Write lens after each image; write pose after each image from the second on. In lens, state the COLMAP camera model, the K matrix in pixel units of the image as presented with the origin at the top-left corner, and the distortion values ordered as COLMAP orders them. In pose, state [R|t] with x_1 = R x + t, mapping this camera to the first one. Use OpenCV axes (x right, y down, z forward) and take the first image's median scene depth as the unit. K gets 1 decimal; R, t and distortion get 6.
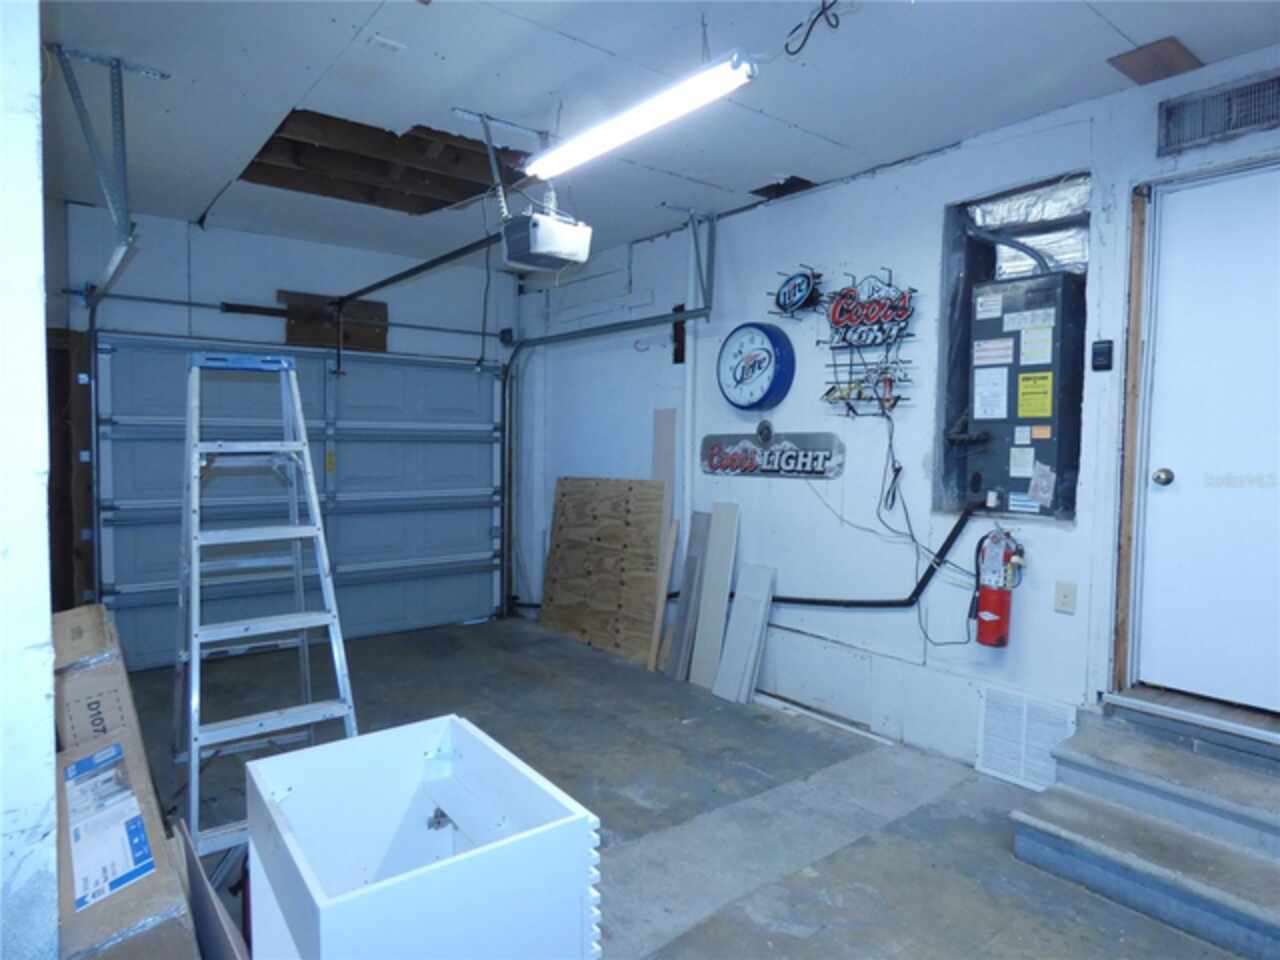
lens RADIAL K [[774.3, 0, 644.2], [0, 774.3, 481.8], [0, 0, 1]] dist [-0.001201, -0.000848]
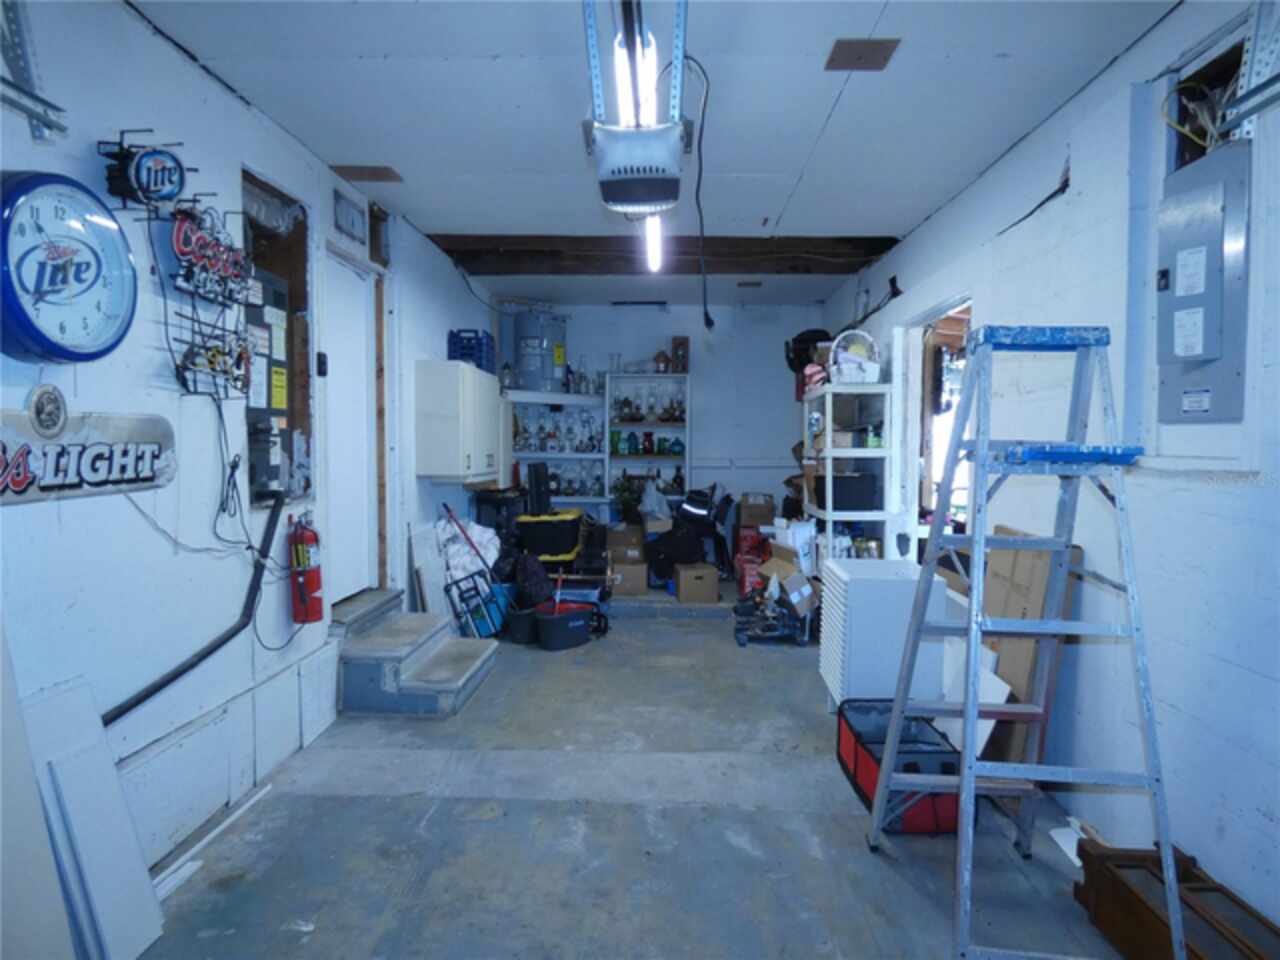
lens RADIAL K [[774.3, 0, 642.3], [0, 774.3, 478.8], [0, 0, 1]] dist [-0.001201, -0.000848]
pose [[-0.768360, -0.038994, 0.638829, -0.483909], [0.028146, 0.995118, 0.094595, -0.061432], [-0.639399, 0.090664, -0.763511, 1.254700]]
